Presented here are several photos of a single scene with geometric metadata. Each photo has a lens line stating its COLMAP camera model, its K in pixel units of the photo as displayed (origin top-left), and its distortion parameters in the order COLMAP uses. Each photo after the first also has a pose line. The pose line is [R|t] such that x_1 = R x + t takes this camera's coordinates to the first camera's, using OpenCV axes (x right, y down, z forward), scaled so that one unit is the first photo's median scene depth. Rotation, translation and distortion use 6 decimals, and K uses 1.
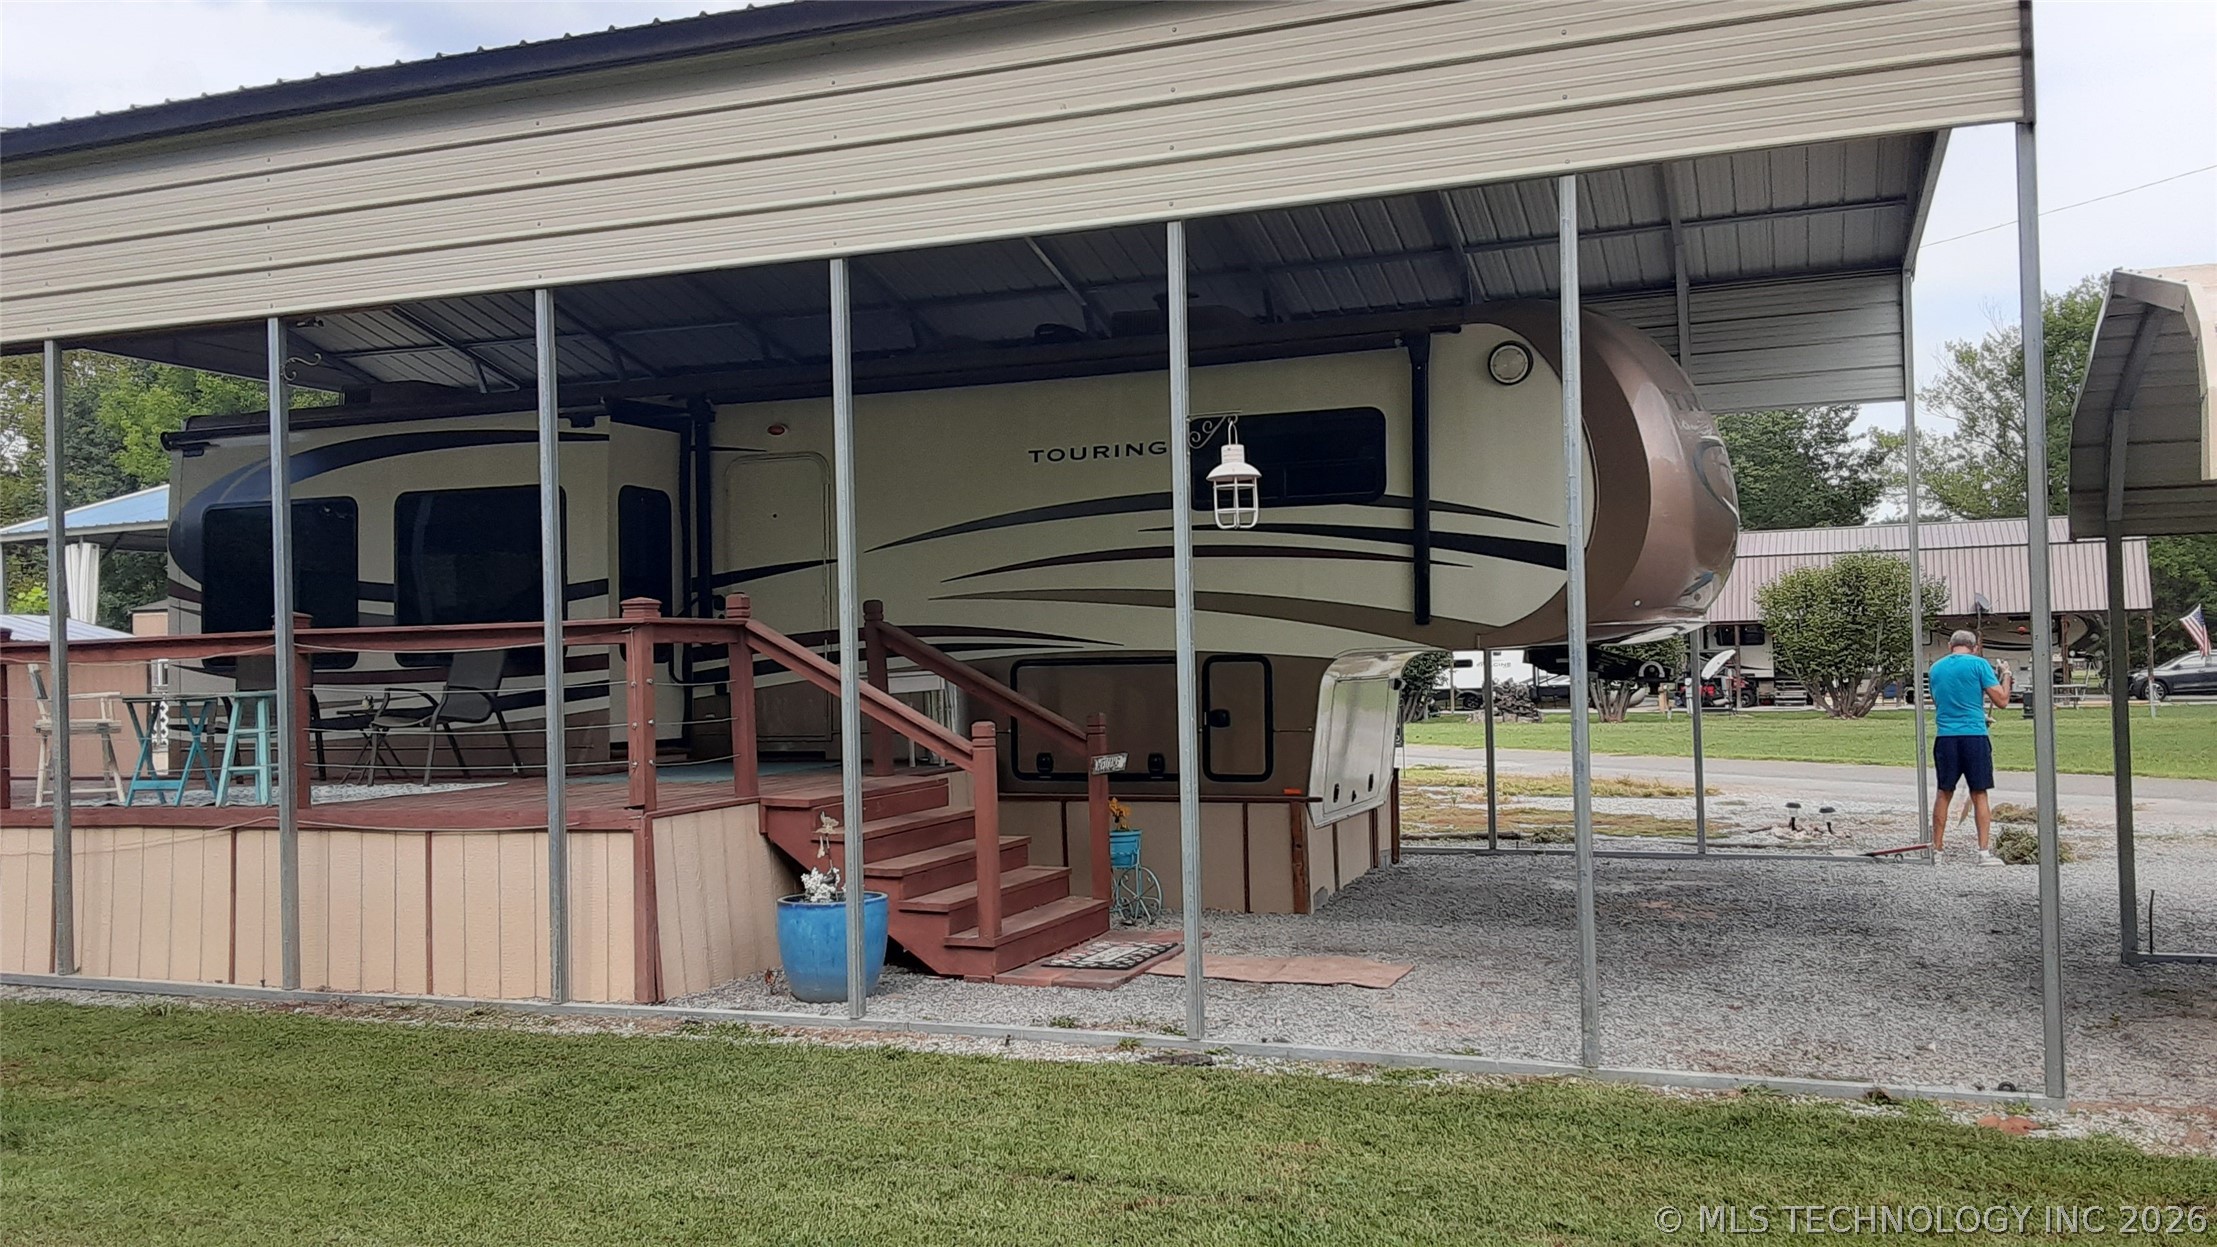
lens RADIAL K [[1769.9, 0, 1108.5], [0, 1769.9, 623.5], [0, 0, 1]] dist [0.145712, -0.257542]
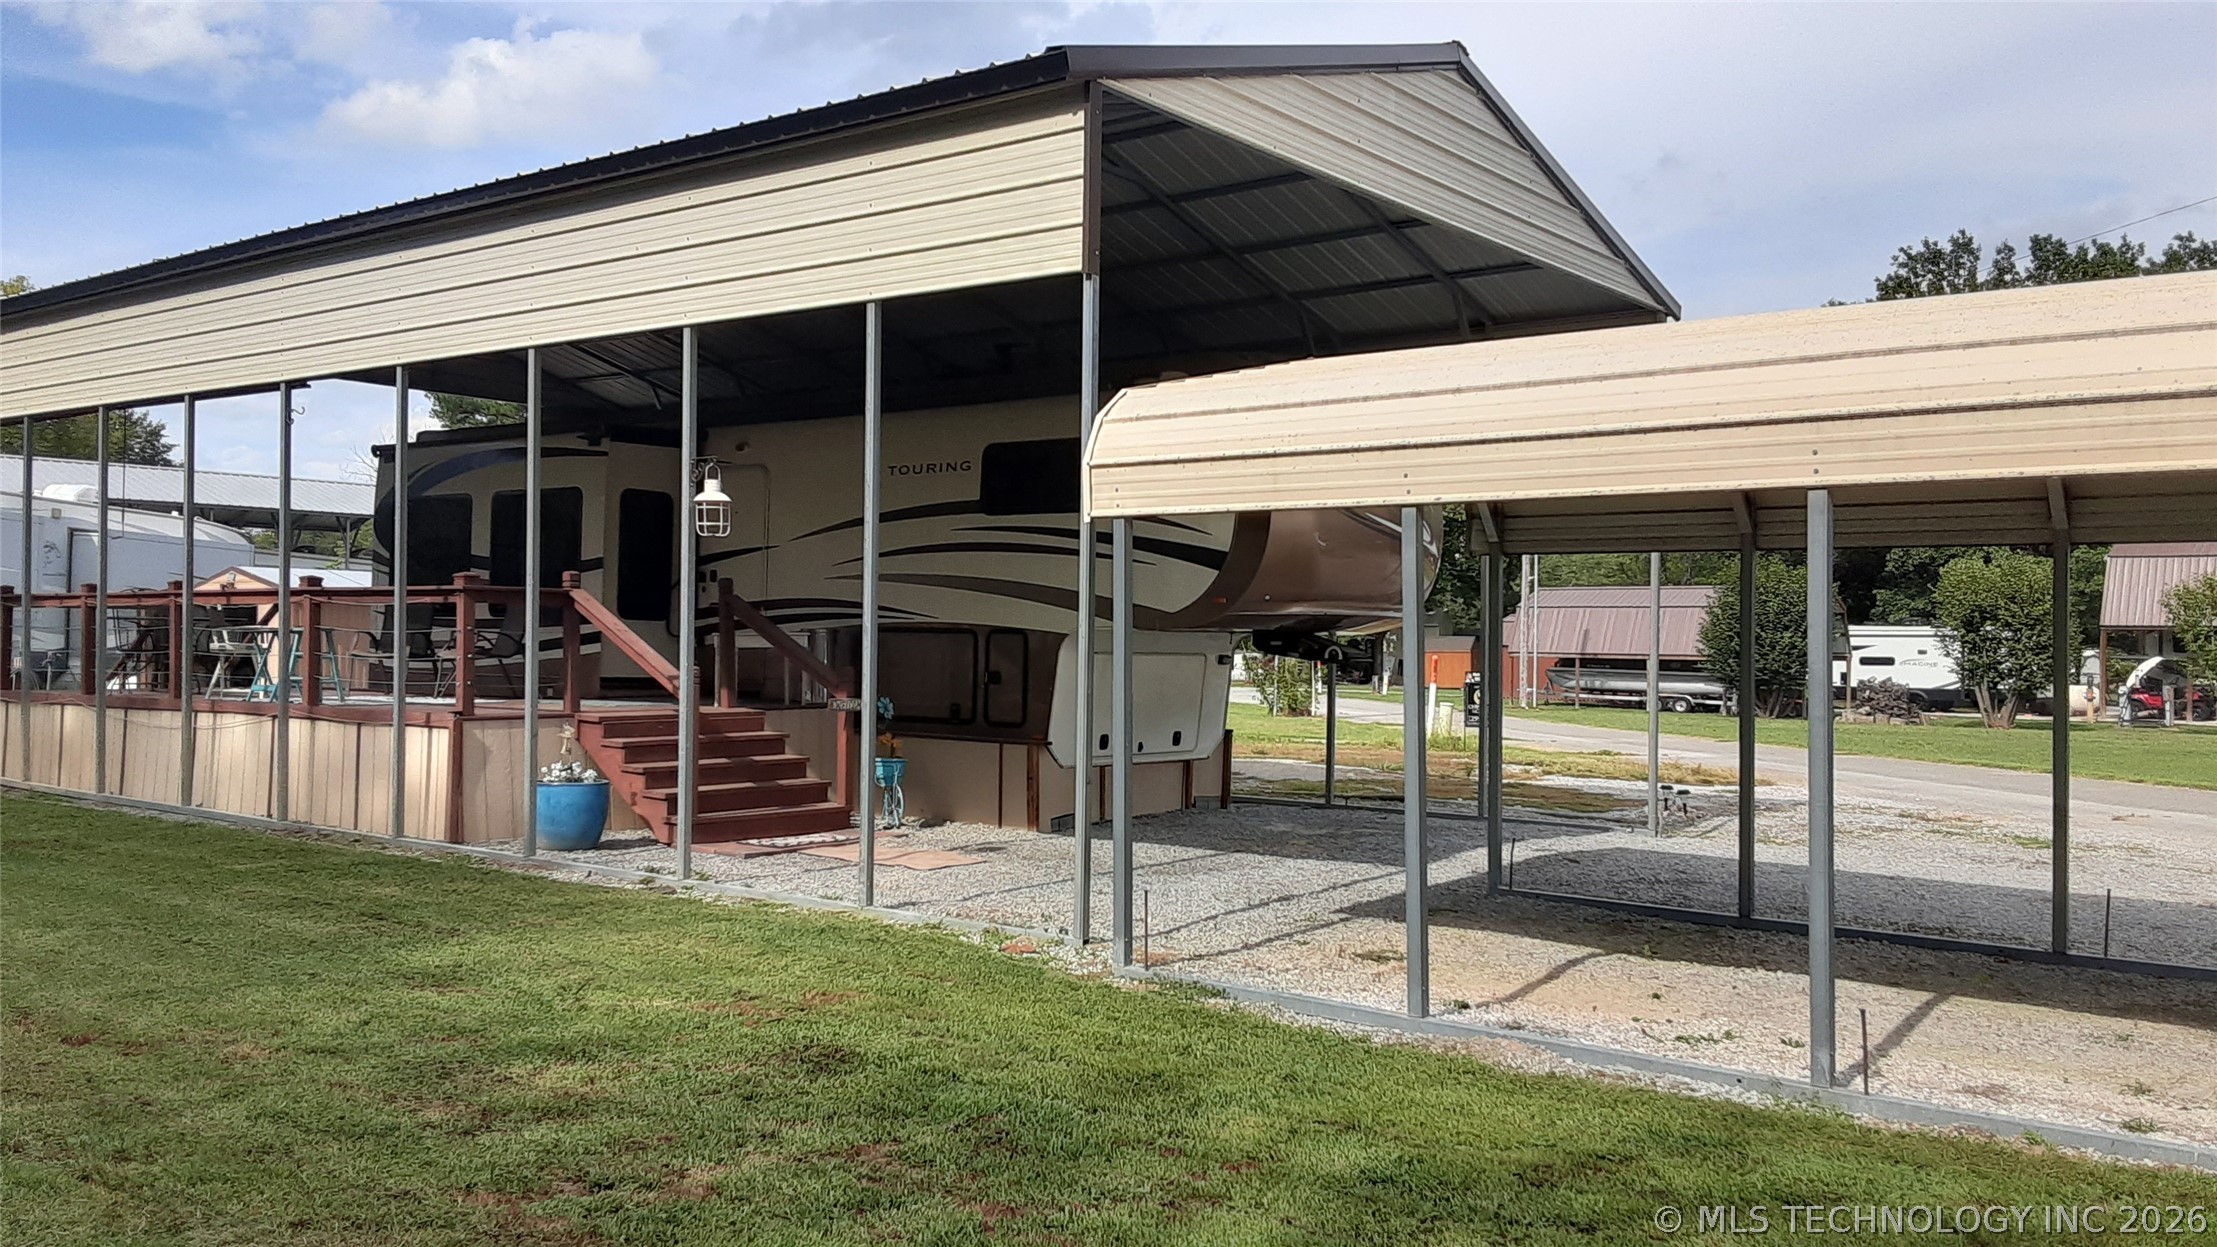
lens RADIAL K [[1769.9, 0, 1108.5], [0, 1769.9, 623.5], [0, 0, 1]] dist [0.145712, -0.257542]
pose [[0.954503, 0.034873, -0.296156, 0.534642], [-0.030932, 0.999360, 0.017984, -0.011492], [0.296593, -0.008005, 0.954970, -0.207175]]
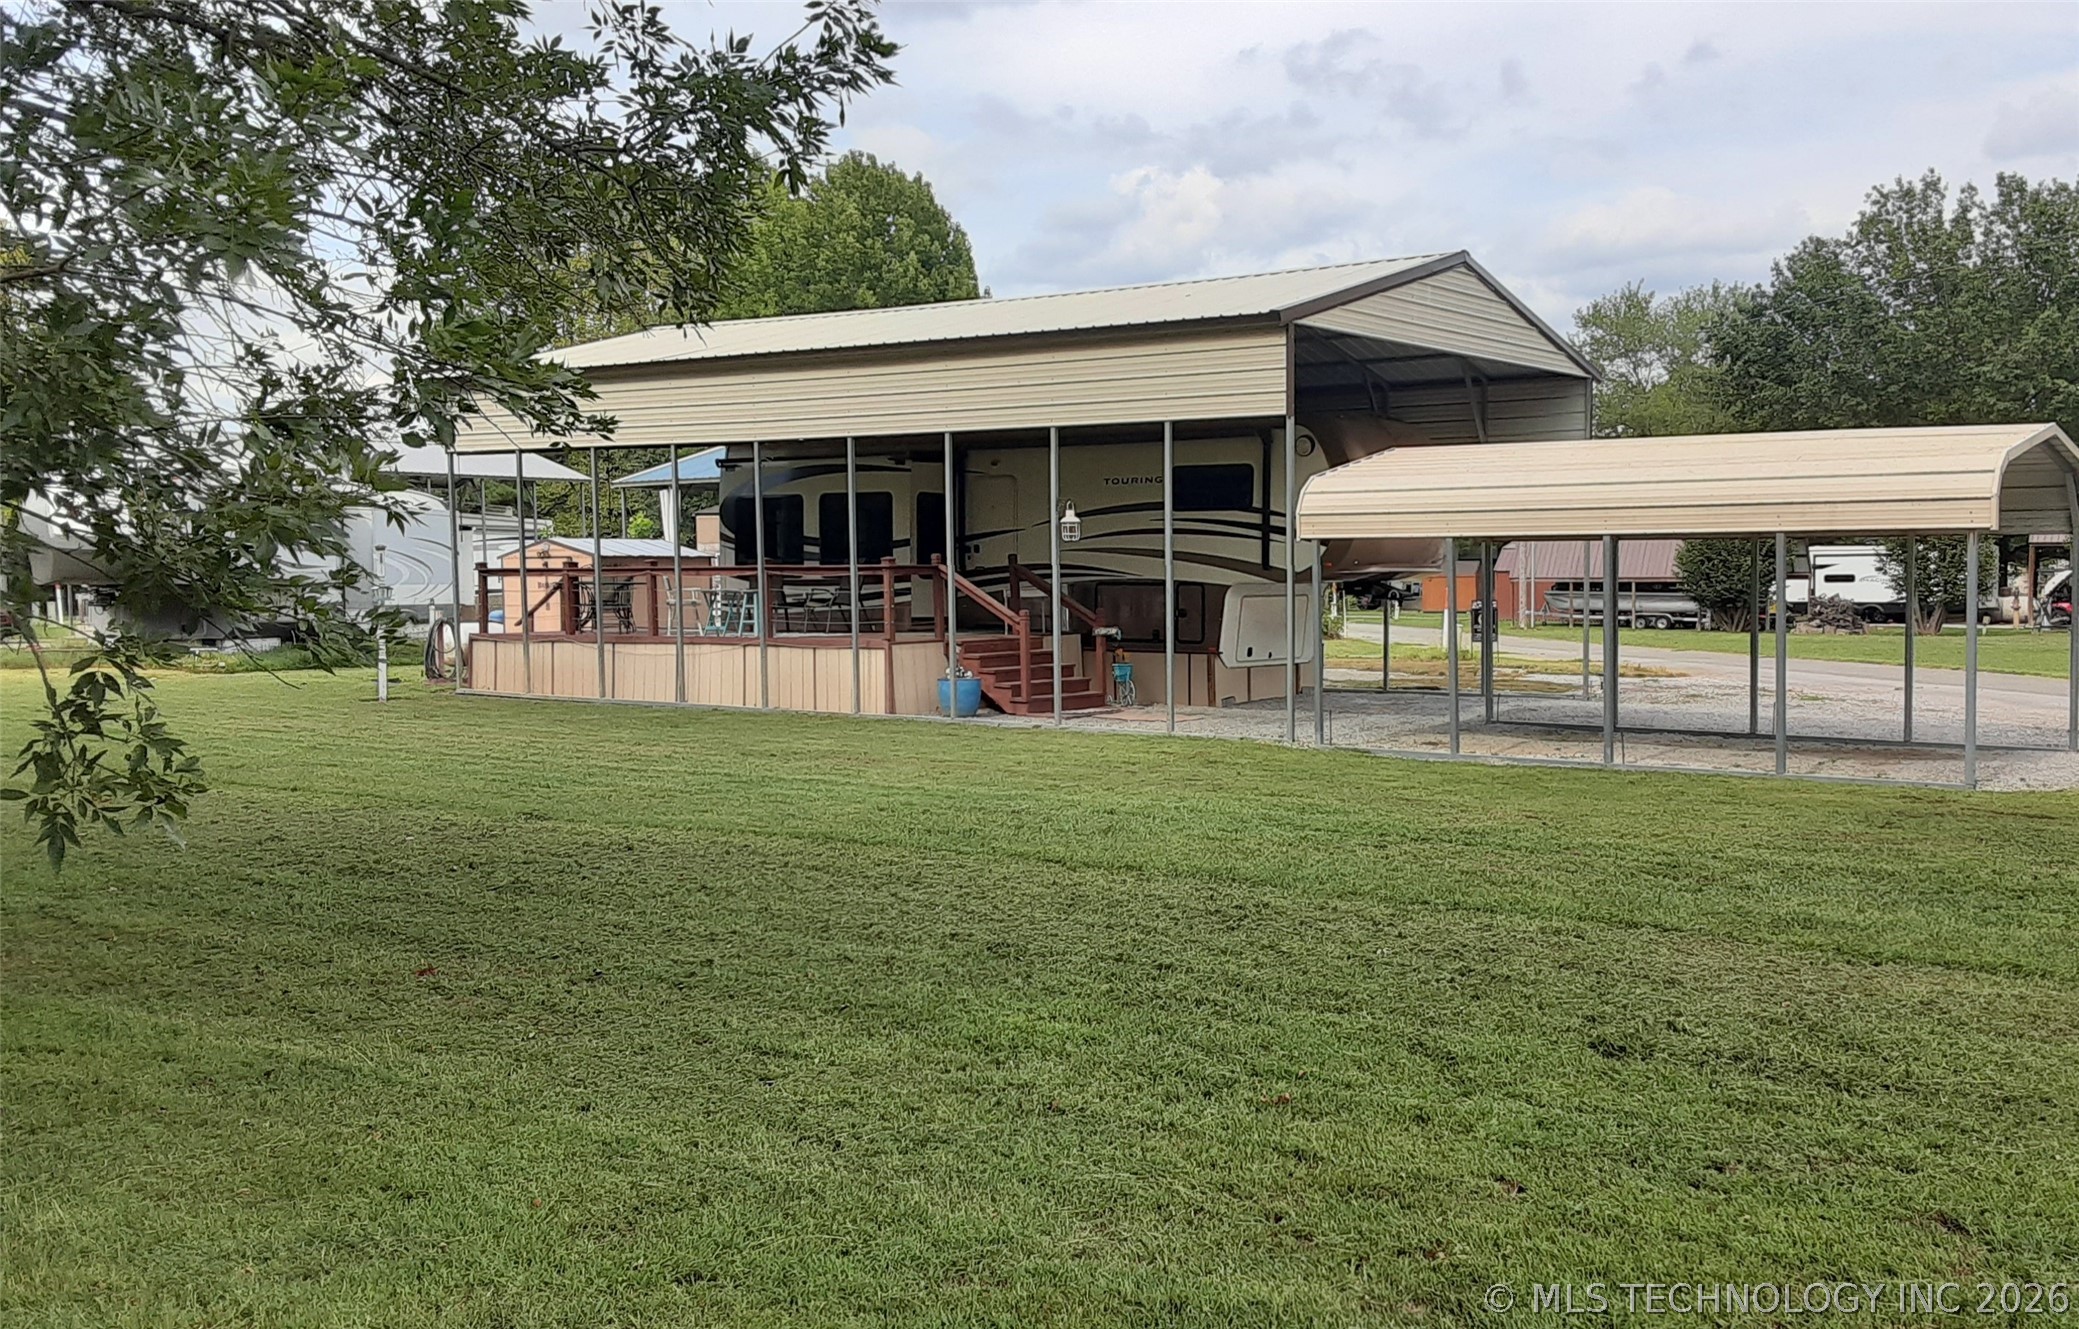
lens RADIAL K [[1938.4, 0, 1203.5], [0, 1938.4, 667.1], [0, 0, 1]] dist [0.062393, 0.437495]
pose [[0.971573, 0.031501, -0.234635, 0.632590], [-0.013415, 0.996841, 0.078283, -0.062017], [0.236360, -0.072911, 0.968926, -1.208076]]
